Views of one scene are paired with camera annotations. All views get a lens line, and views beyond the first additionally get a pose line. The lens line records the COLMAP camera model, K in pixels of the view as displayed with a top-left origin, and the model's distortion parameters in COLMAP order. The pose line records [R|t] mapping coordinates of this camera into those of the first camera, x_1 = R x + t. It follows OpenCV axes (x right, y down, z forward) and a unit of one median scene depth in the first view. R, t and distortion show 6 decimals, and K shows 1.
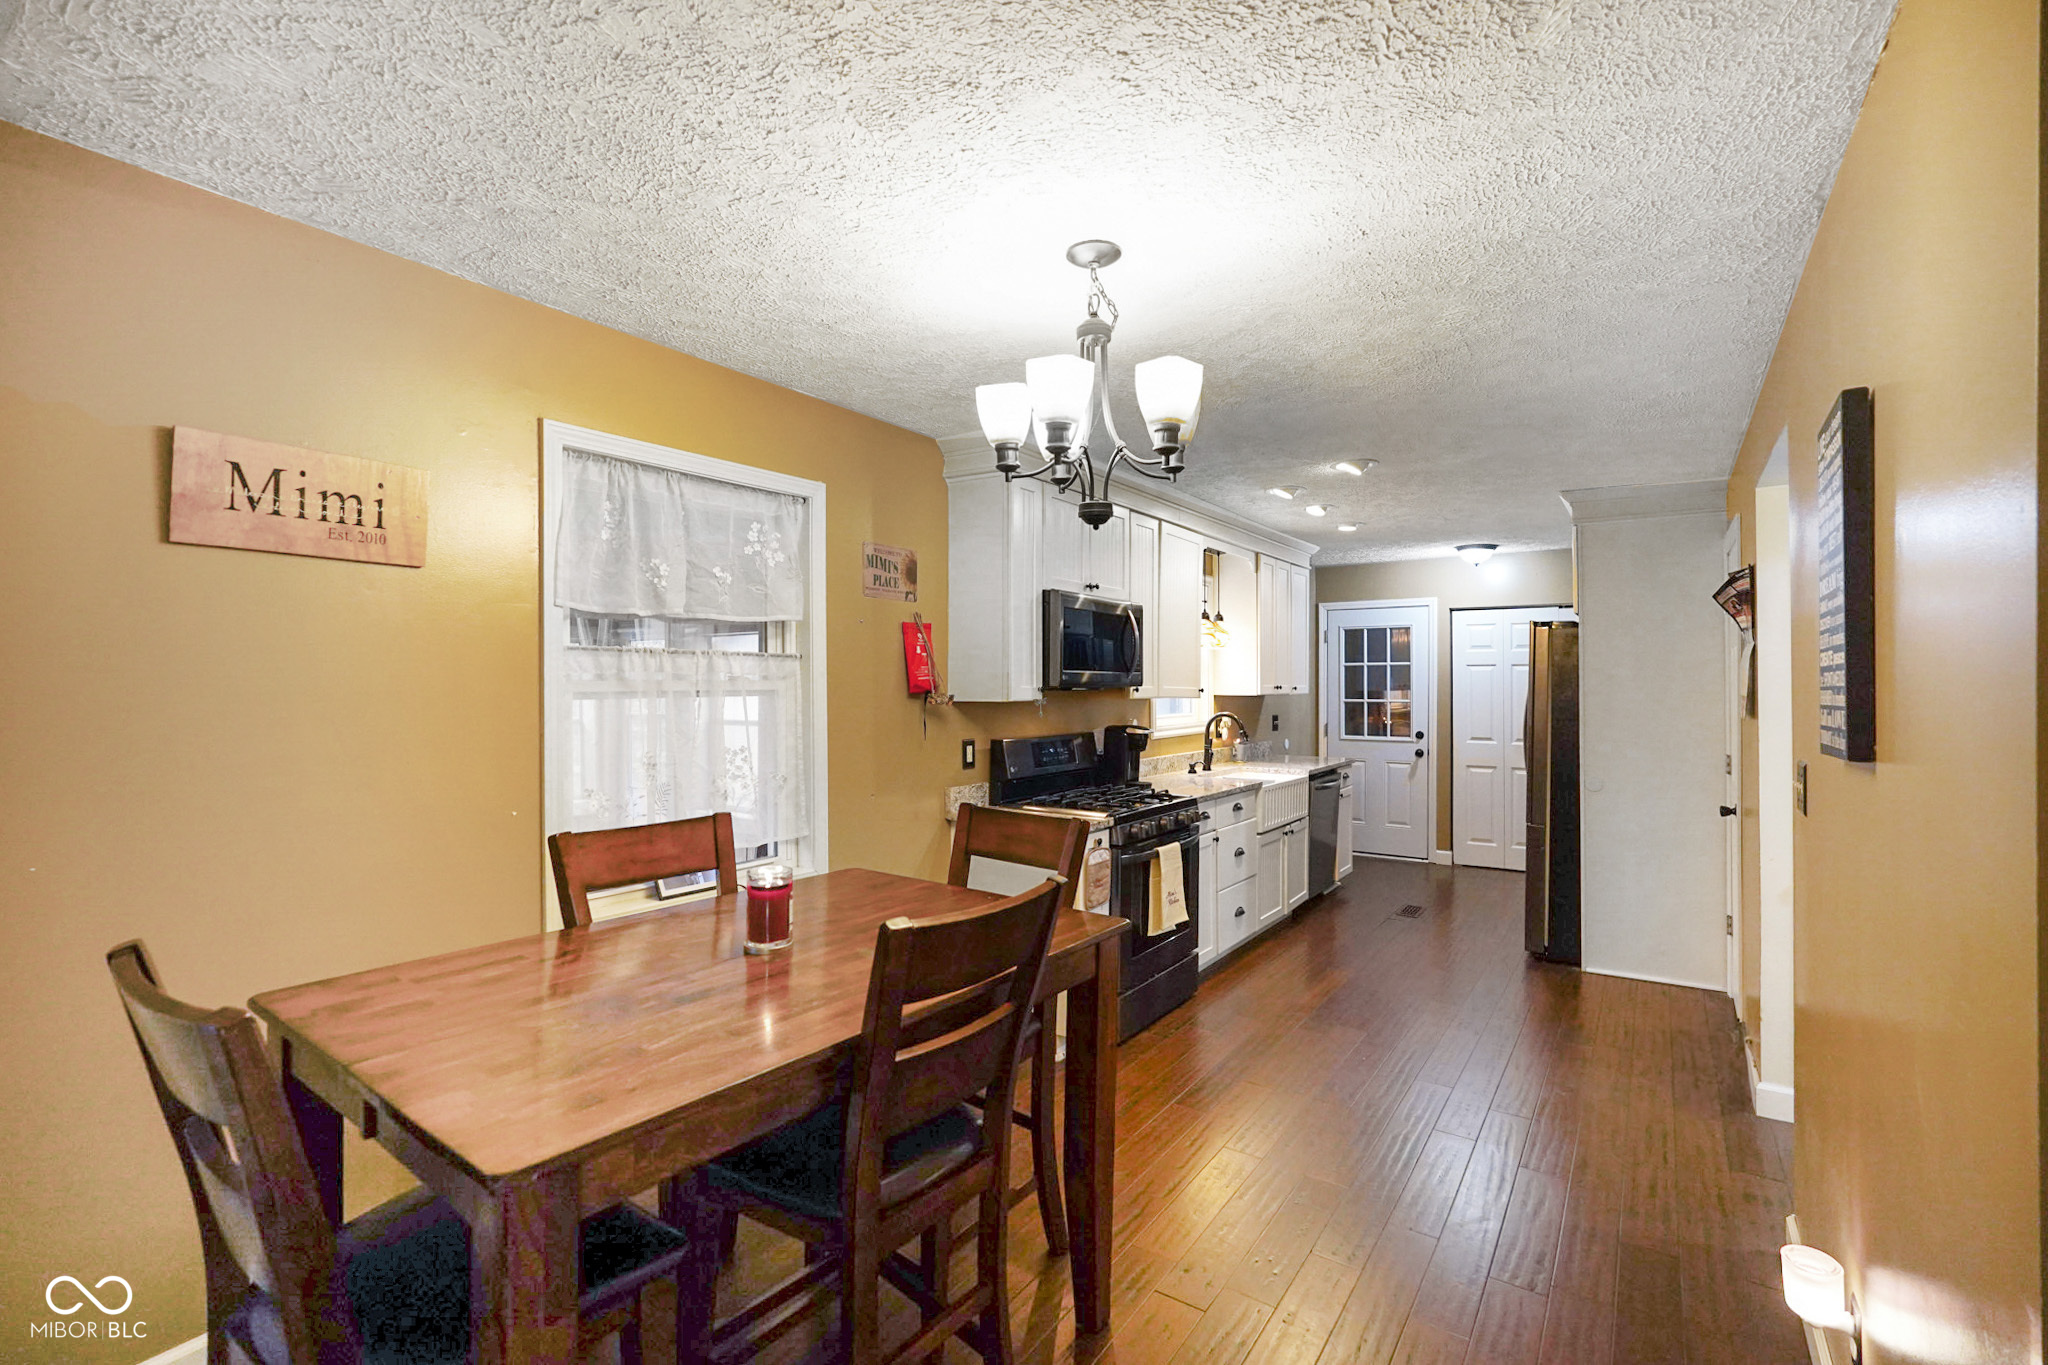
lens RADIAL K [[943.9, 0, 1006.2], [0, 943.9, 690.9], [0, 0, 1]] dist [0.000924, 0.000051]
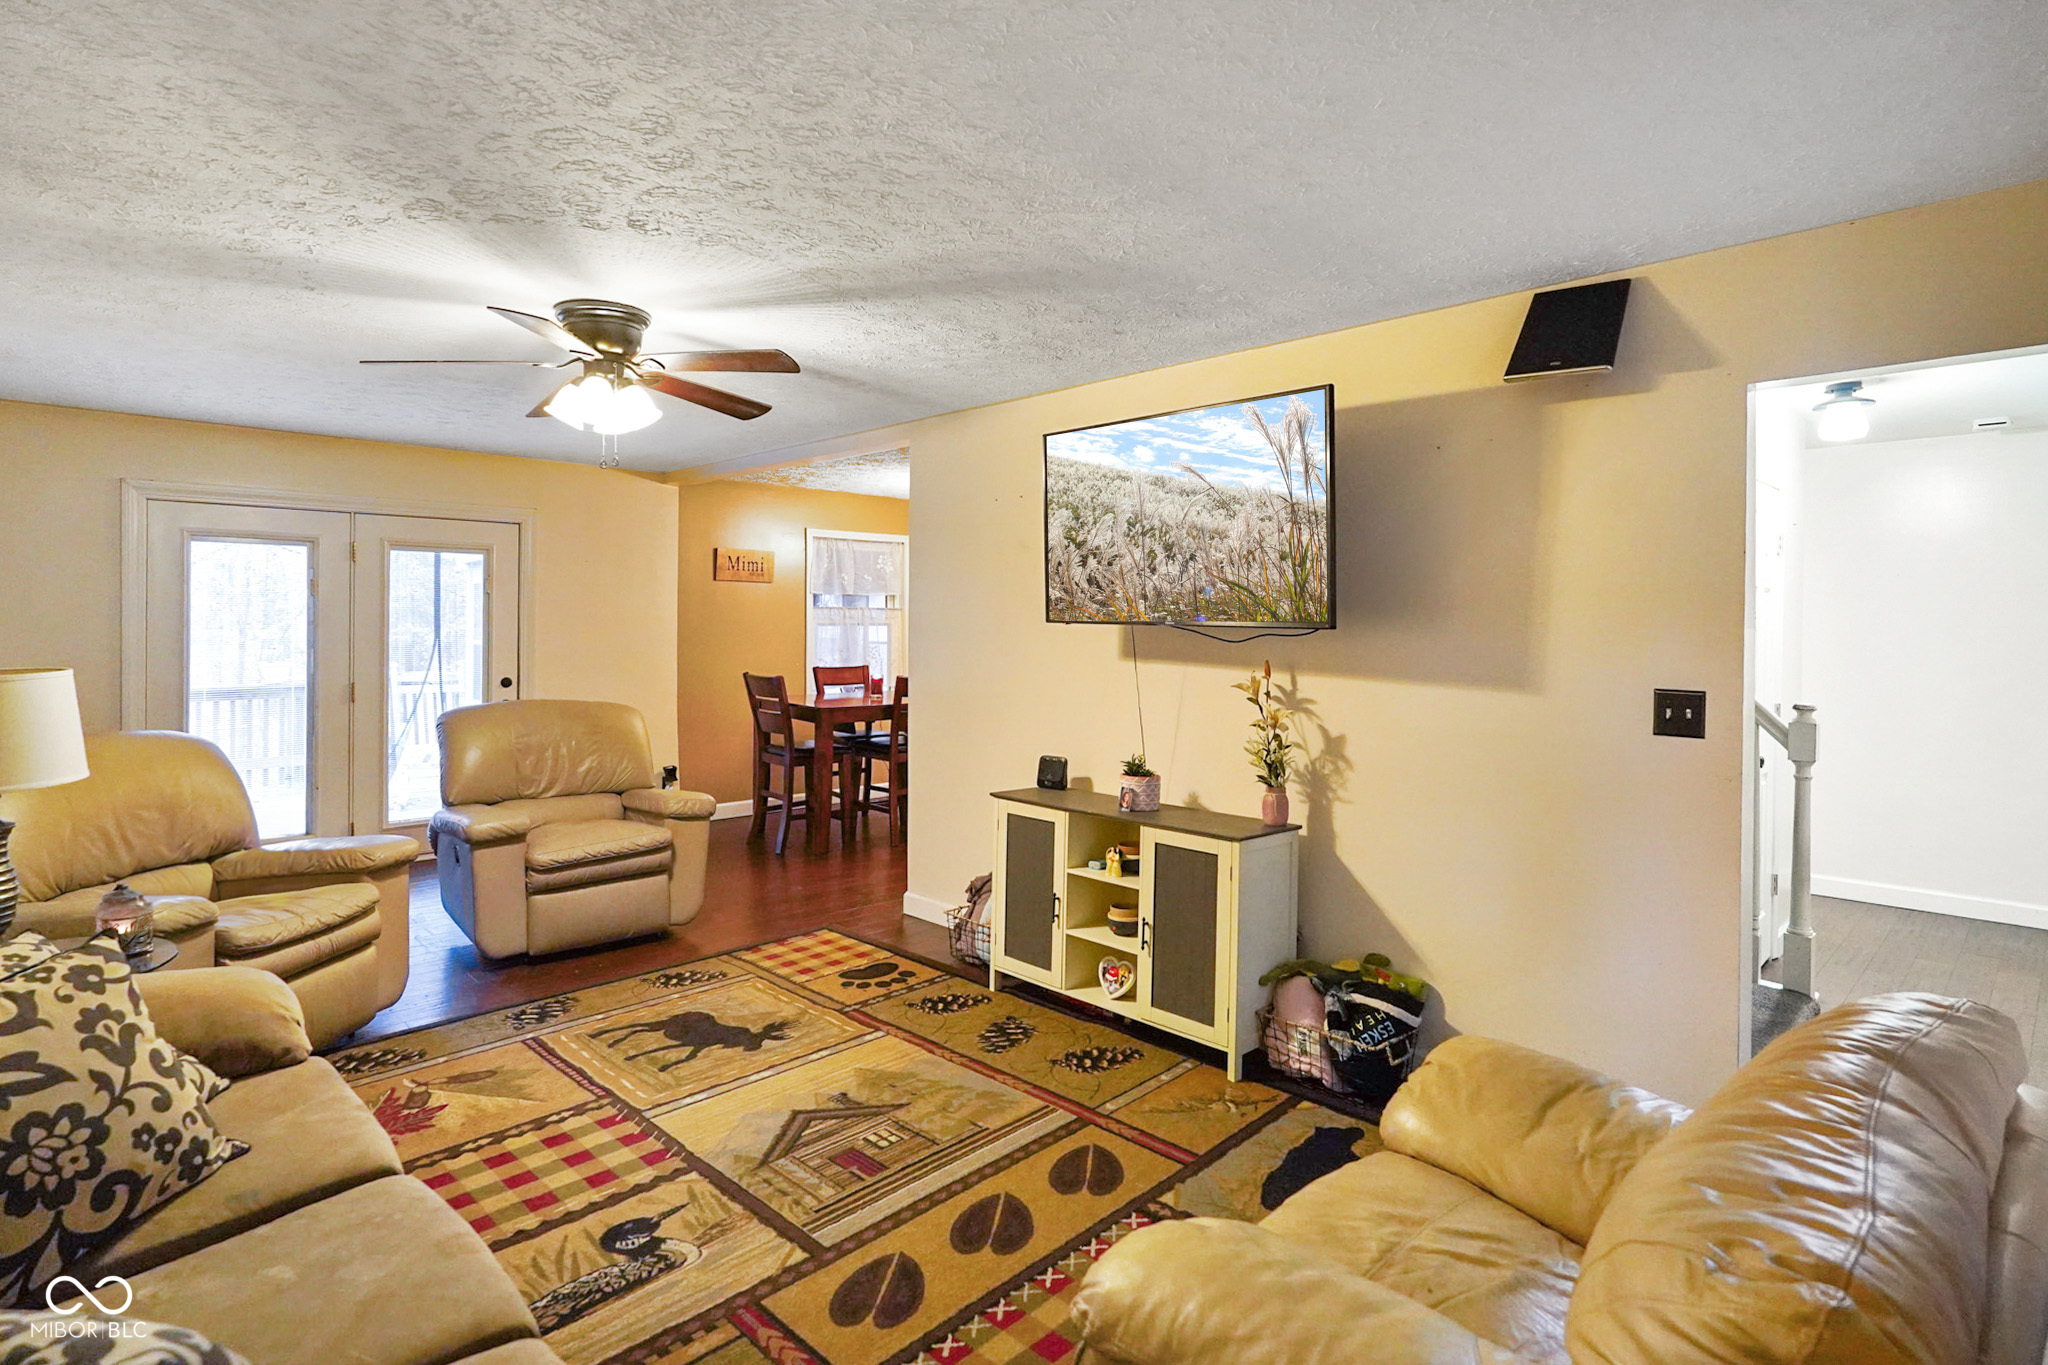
lens RADIAL K [[1018.6, 0, 1042.1], [0, 1018.6, 629.1], [0, 0, 1]] dist [0.000202, 0.000000]
pose [[0.988869, 0.003391, -0.148750, 0.557937], [-0.003697, 0.999992, -0.001783, 0.017873], [0.148743, 0.002313, 0.988873, -1.606118]]
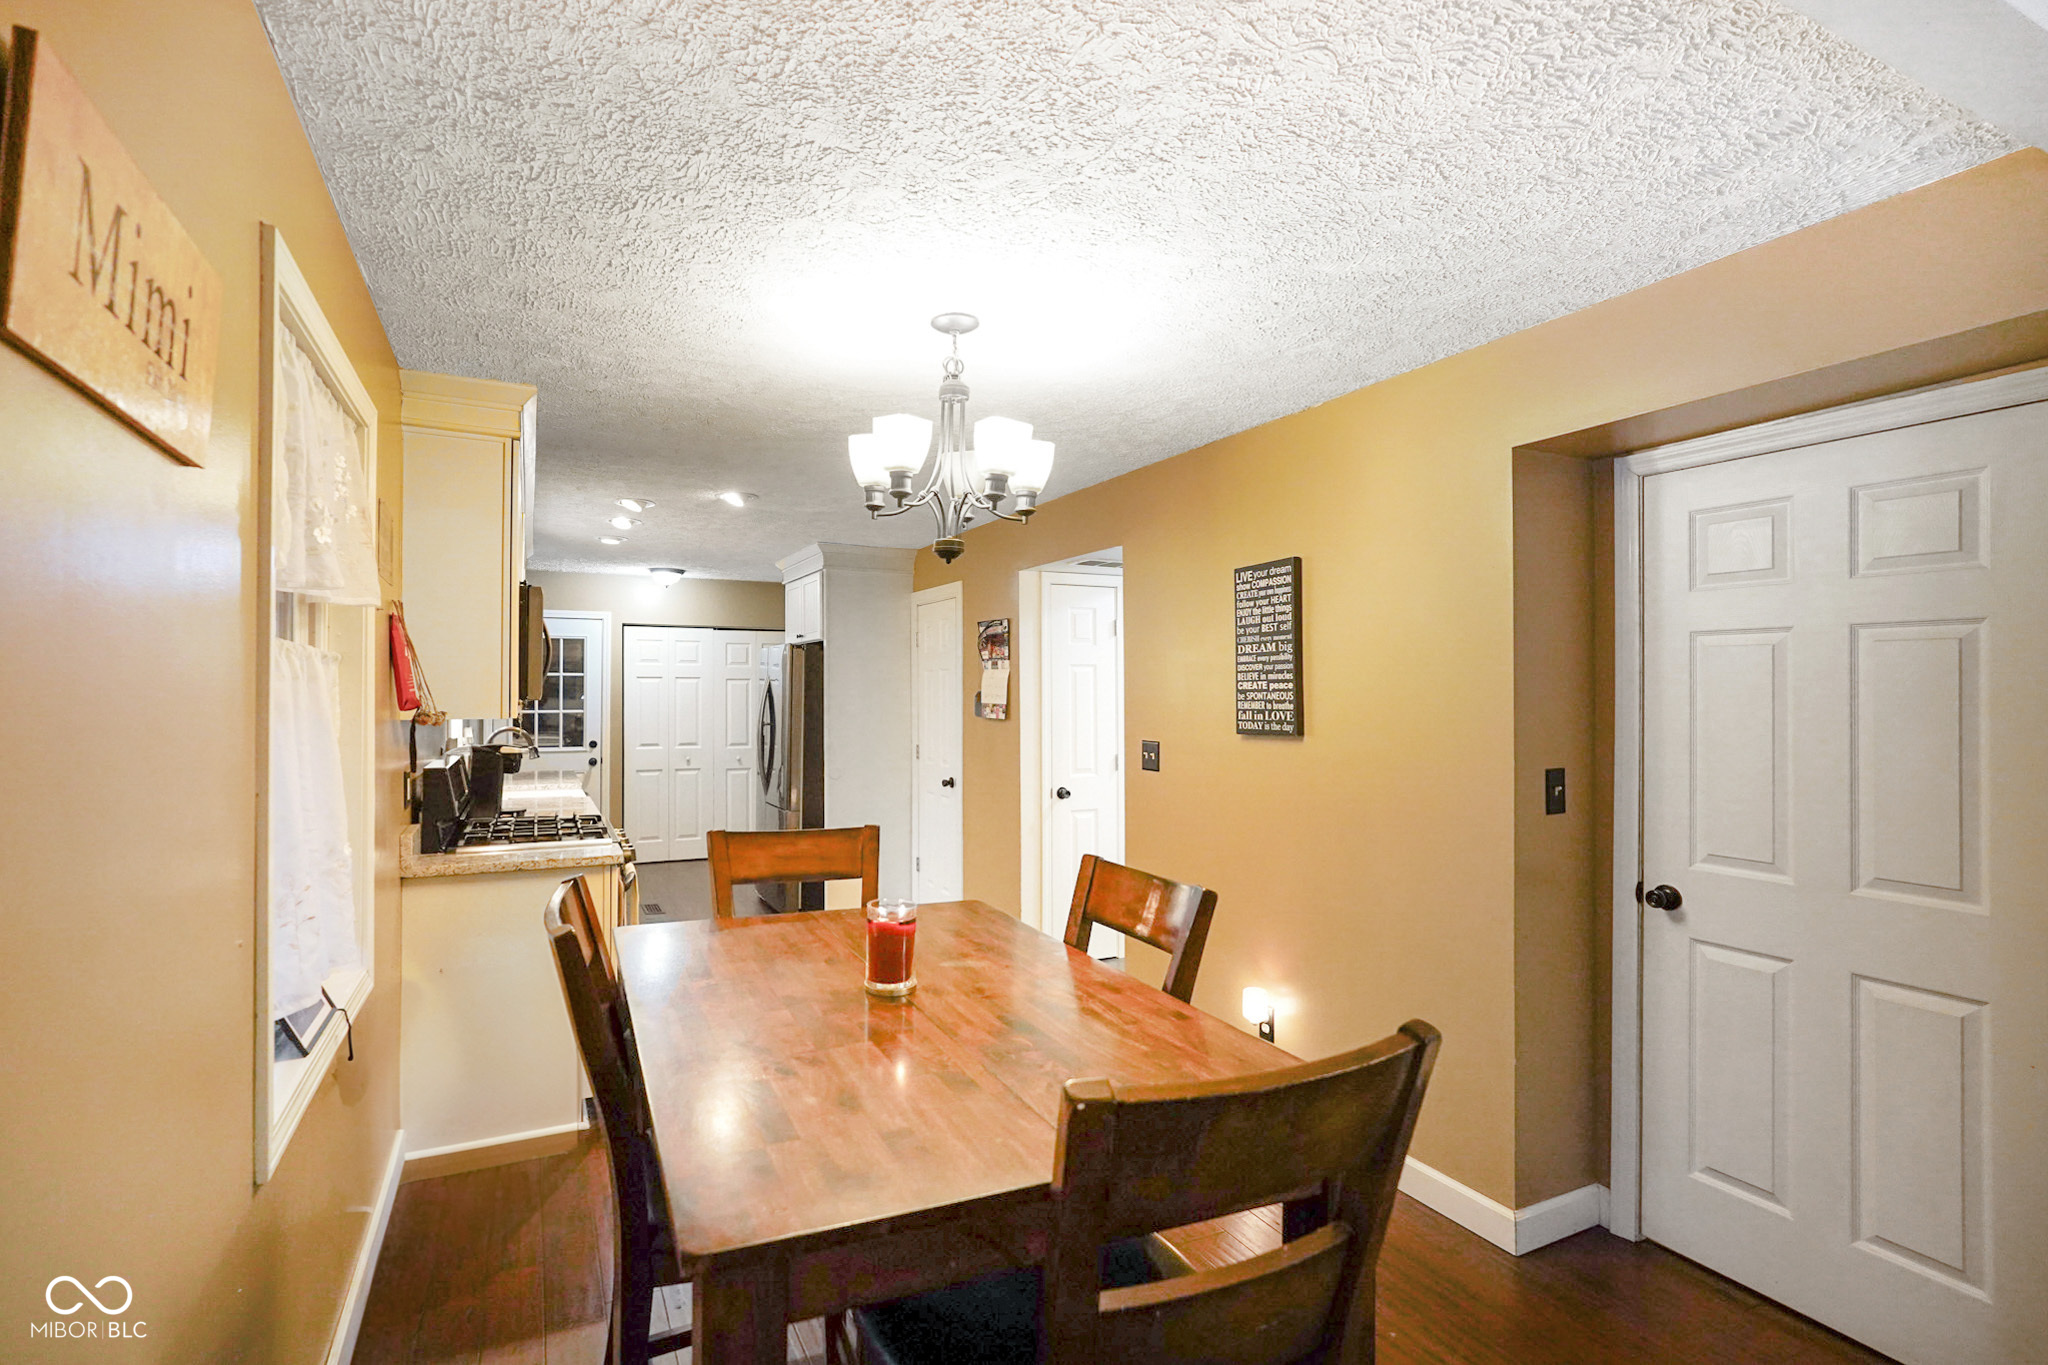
lens RADIAL K [[943.9, 0, 1007.5], [0, 943.9, 680.7], [0, 0, 1]] dist [0.000924, 0.000051]
pose [[0.474633, 0.013908, 0.880074, -0.638338], [0.003994, 0.999831, -0.017955, -0.005979], [-0.880175, 0.012037, 0.474497, 0.292754]]
